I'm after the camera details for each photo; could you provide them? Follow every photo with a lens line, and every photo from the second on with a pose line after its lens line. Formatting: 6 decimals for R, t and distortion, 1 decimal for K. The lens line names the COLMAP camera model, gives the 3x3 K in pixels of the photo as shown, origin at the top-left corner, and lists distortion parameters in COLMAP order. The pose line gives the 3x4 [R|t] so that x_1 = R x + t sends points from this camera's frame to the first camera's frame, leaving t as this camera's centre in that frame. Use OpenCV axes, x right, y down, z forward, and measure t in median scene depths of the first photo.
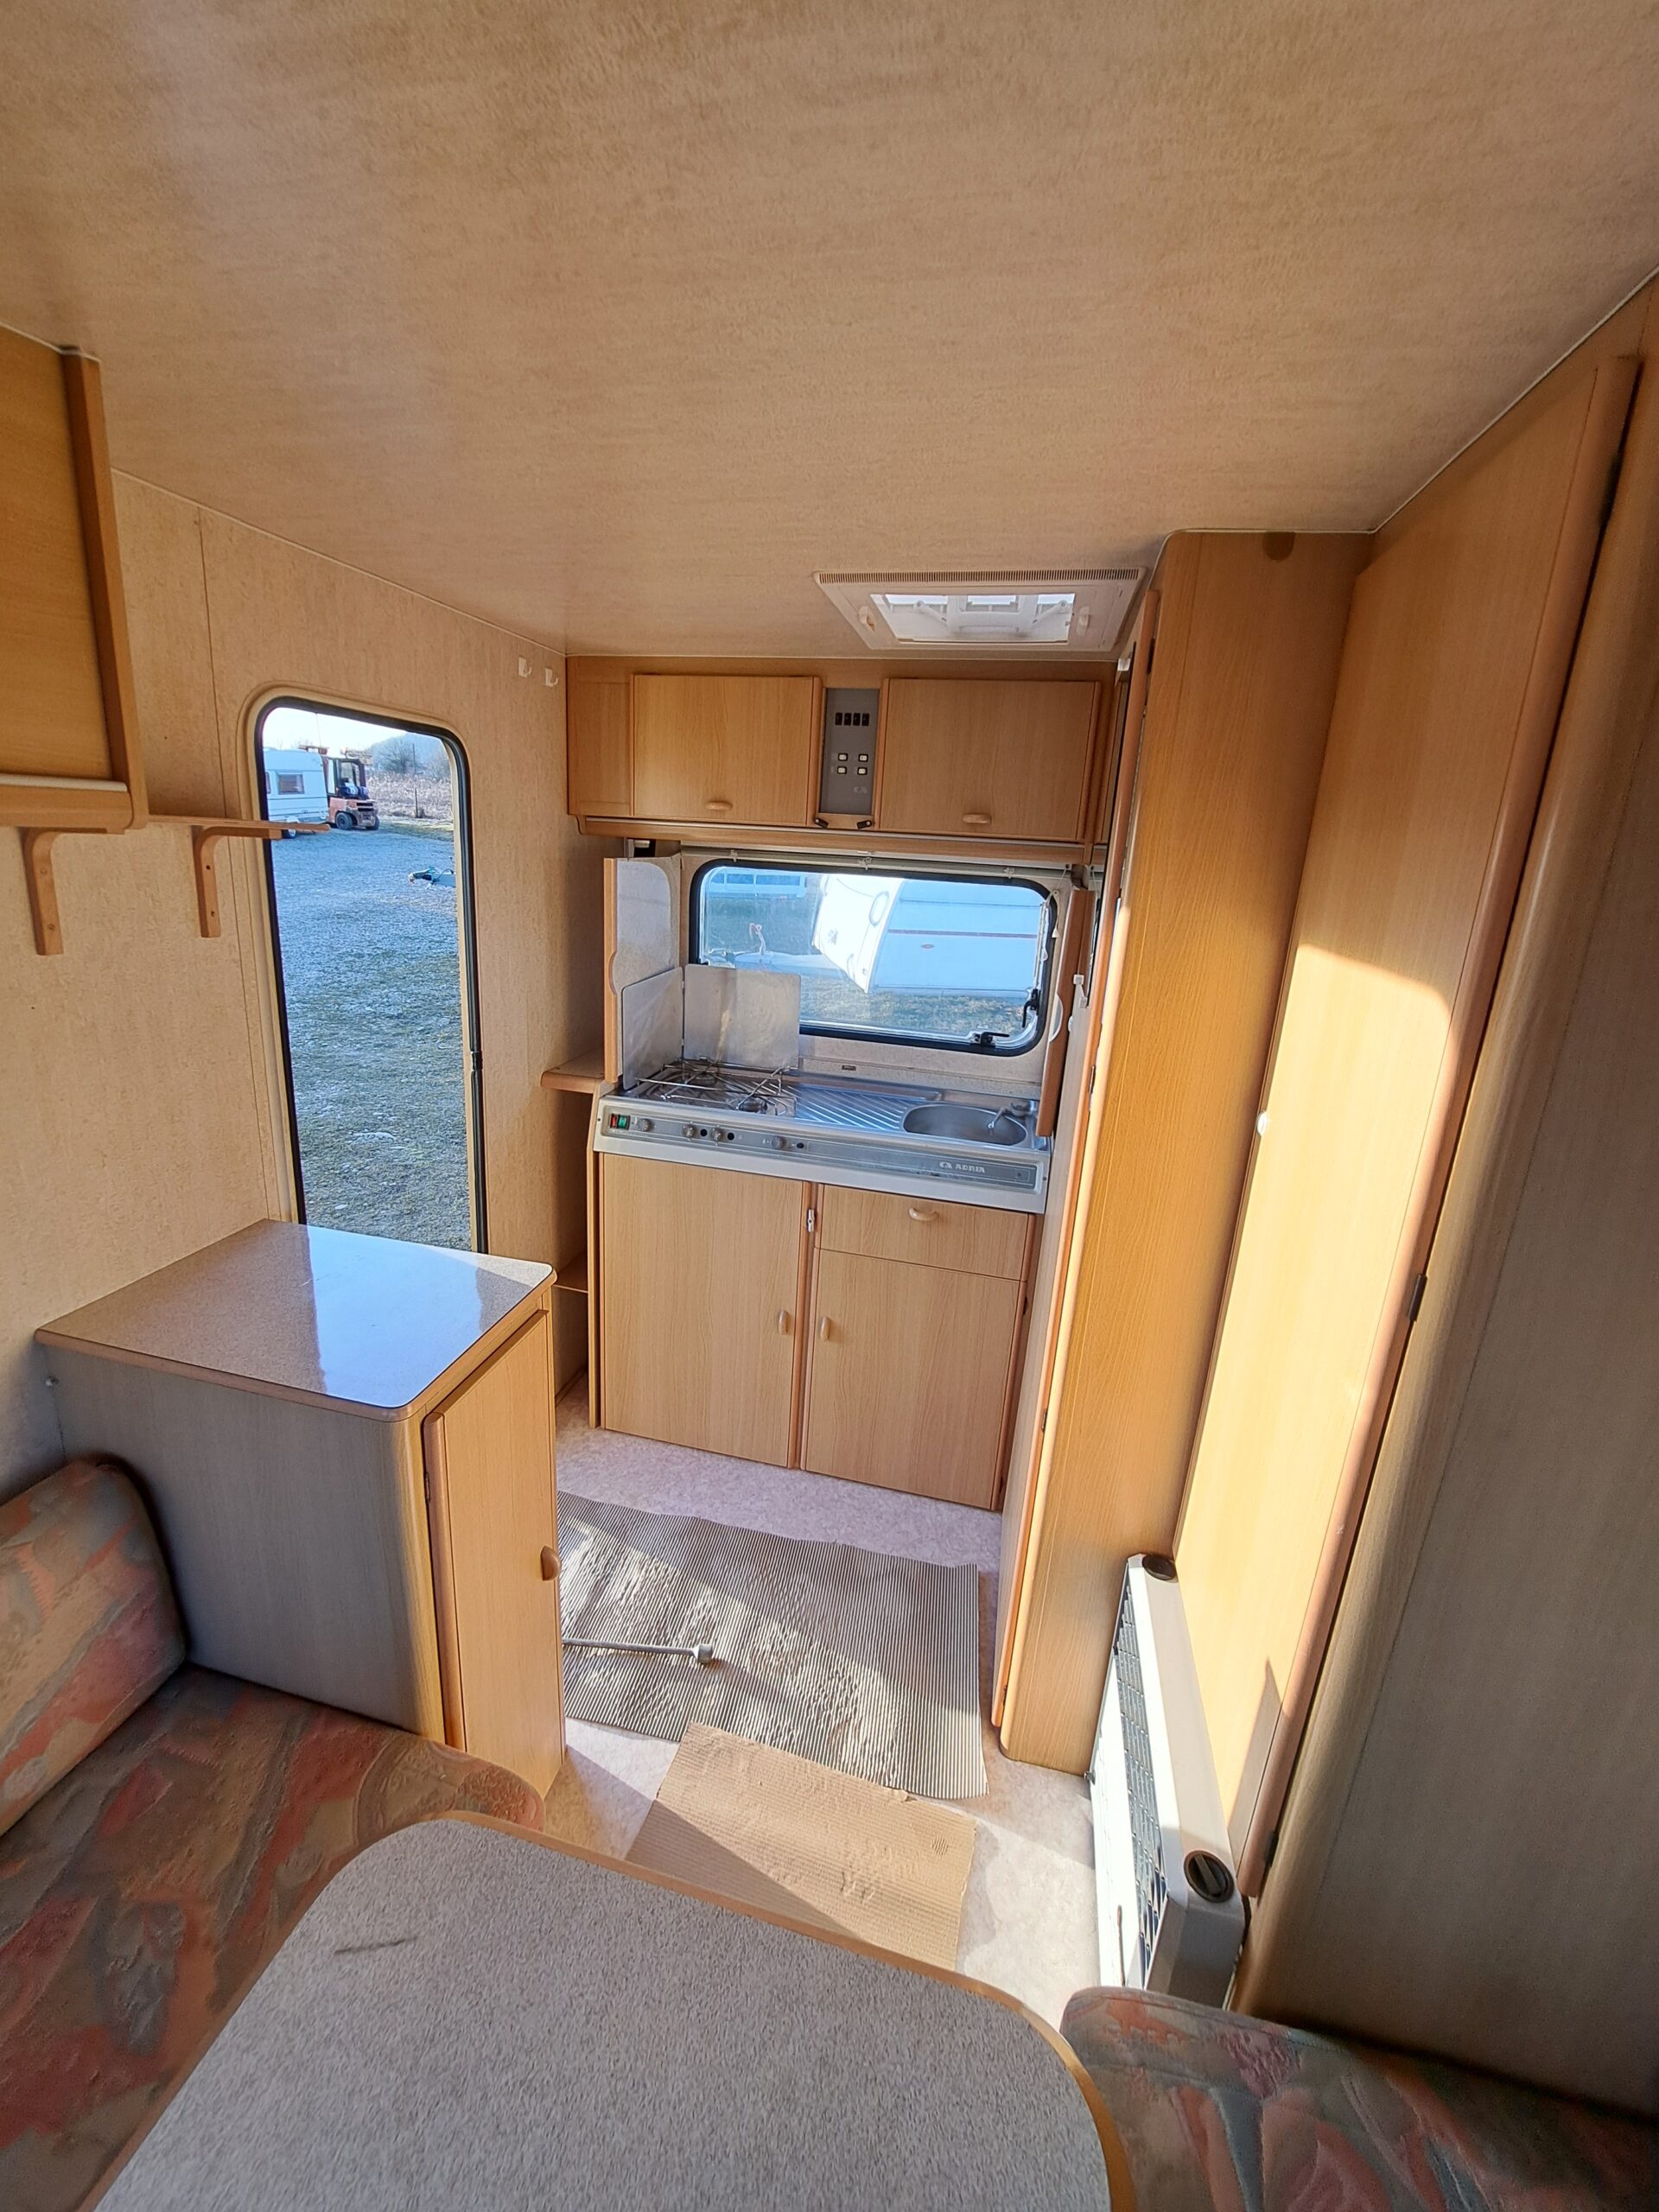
lens RADIAL K [[872.6, 0, 817.1], [0, 872.6, 1055.3], [0, 0, 1]] dist [-0.022863, -0.000439]
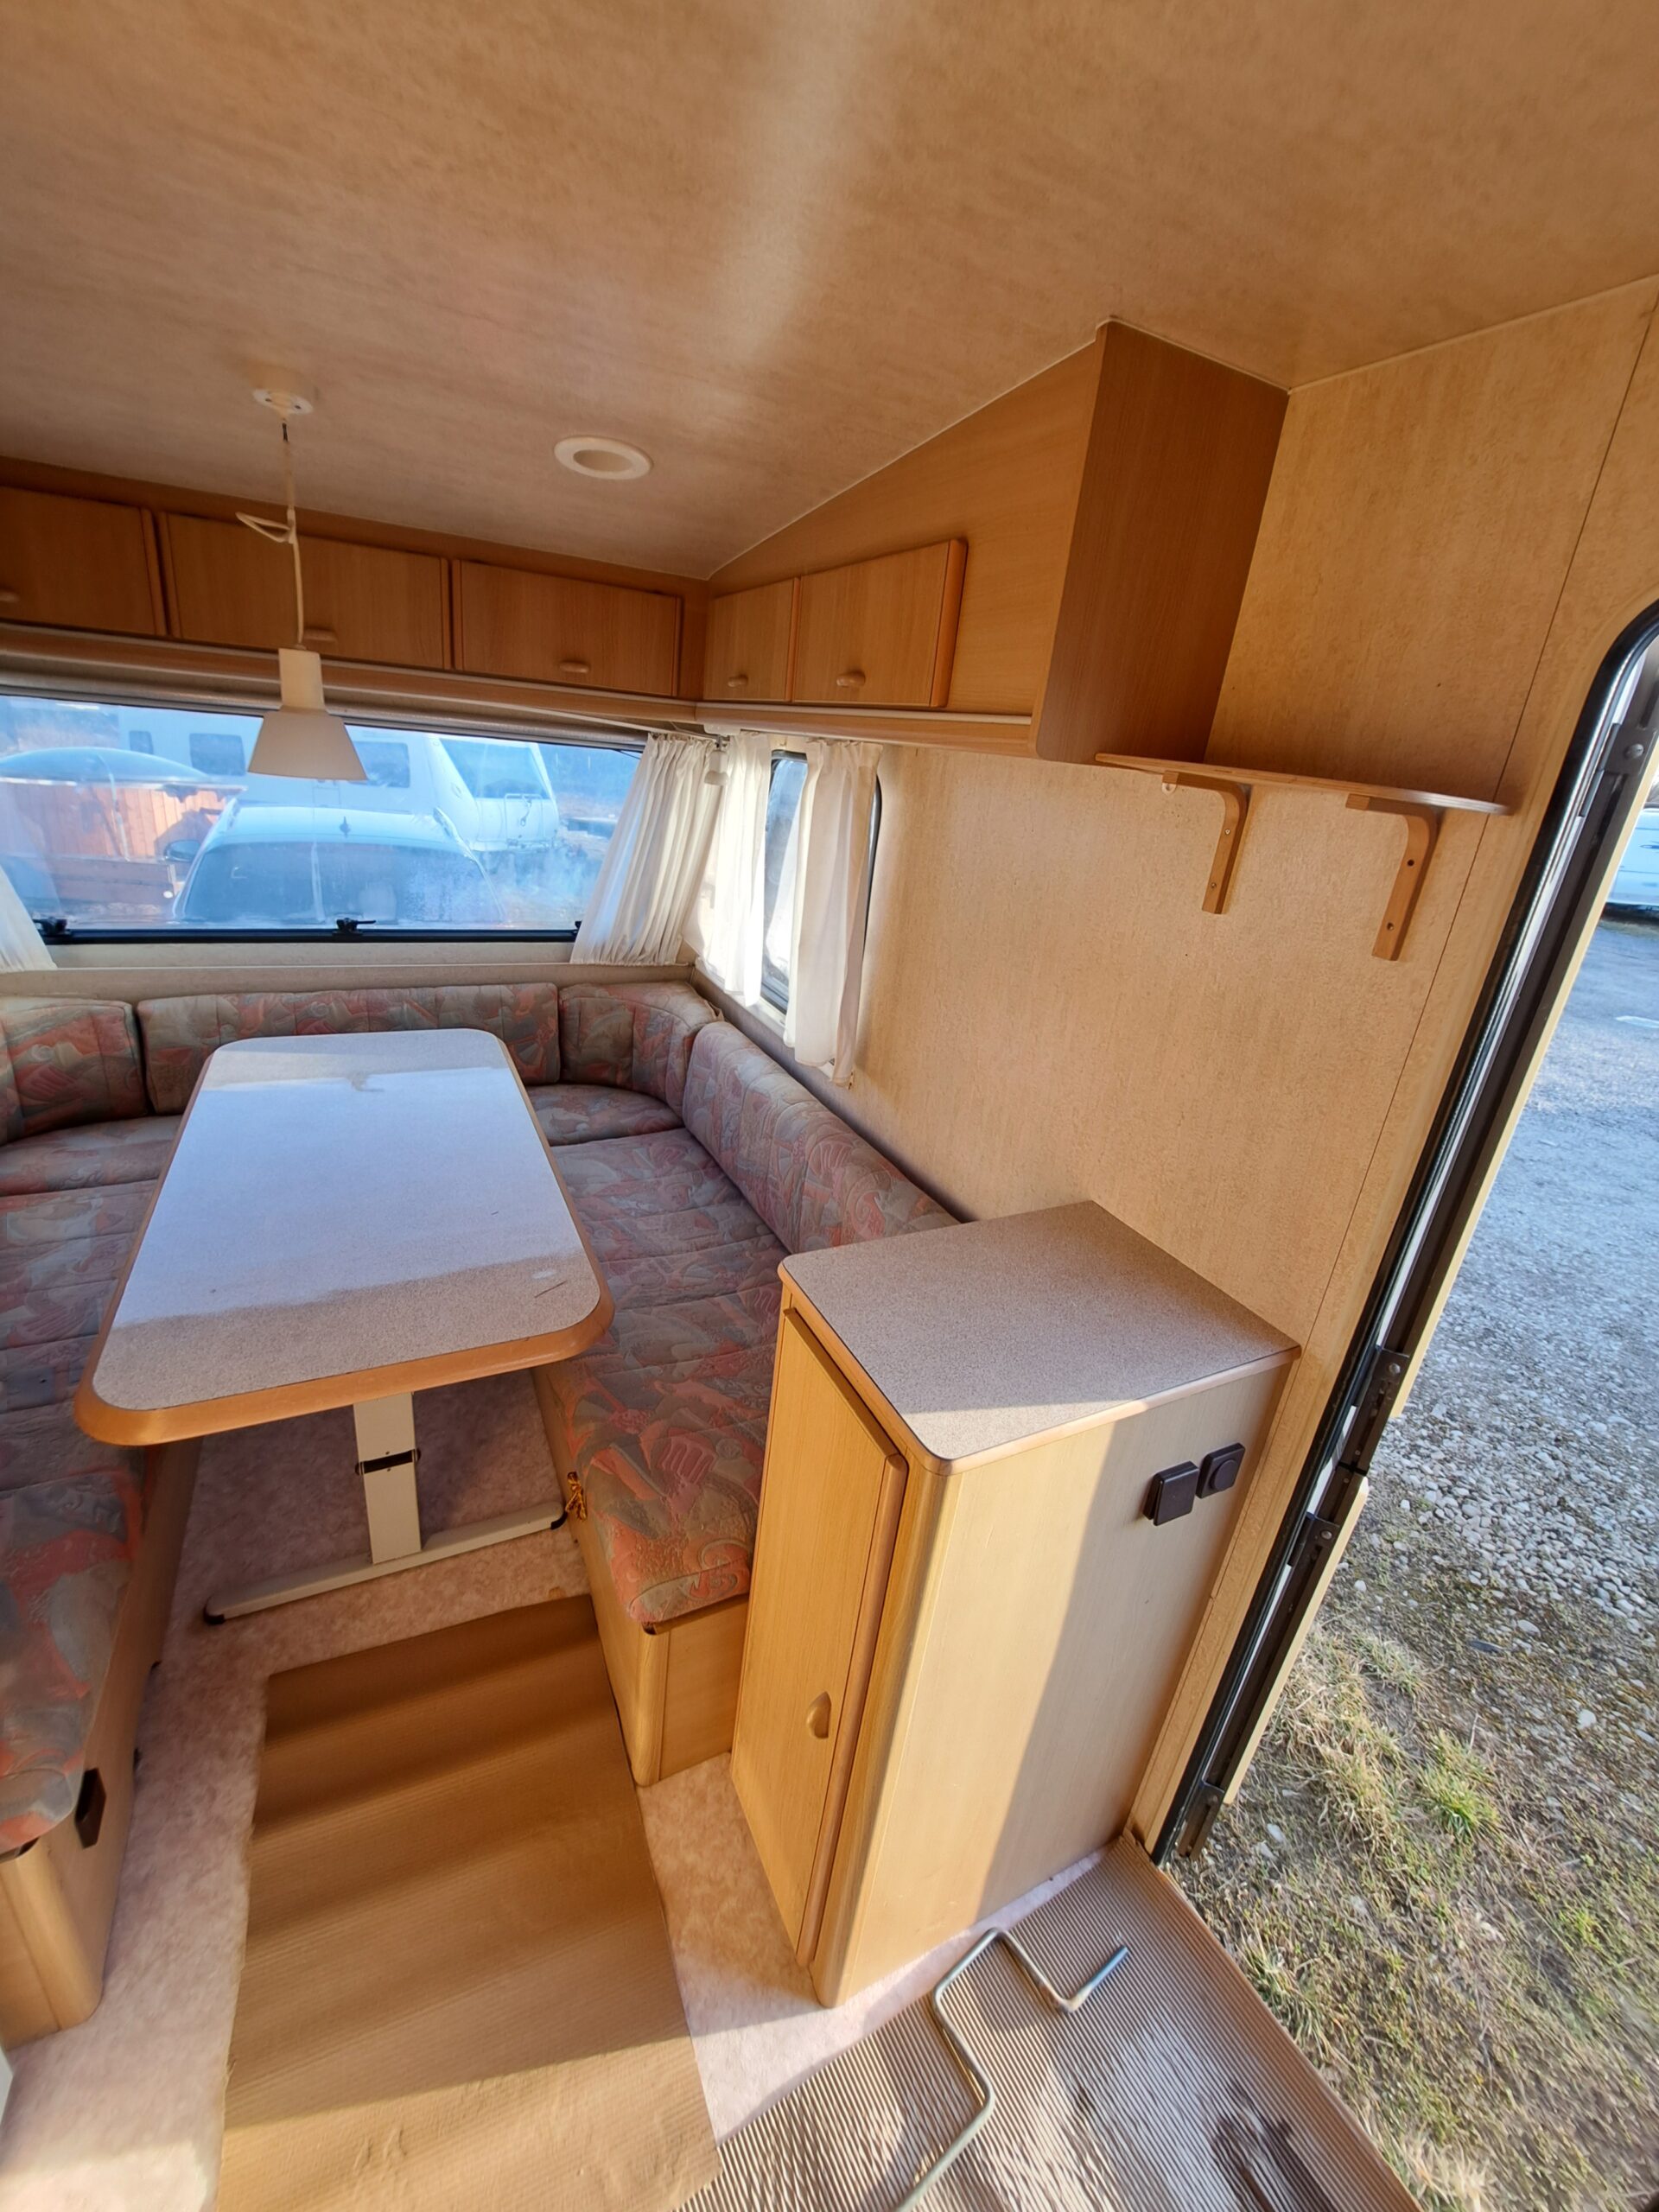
lens RADIAL K [[870.2, 0, 814.4], [0, 870.2, 1053.5], [0, 0, 1]] dist [-0.021424, -0.000962]
pose [[-0.767138, 0.087179, -0.635531, 0.082628], [-0.290157, 0.836423, 0.464980, -0.162519], [0.572109, 0.541107, -0.616356, 0.734232]]
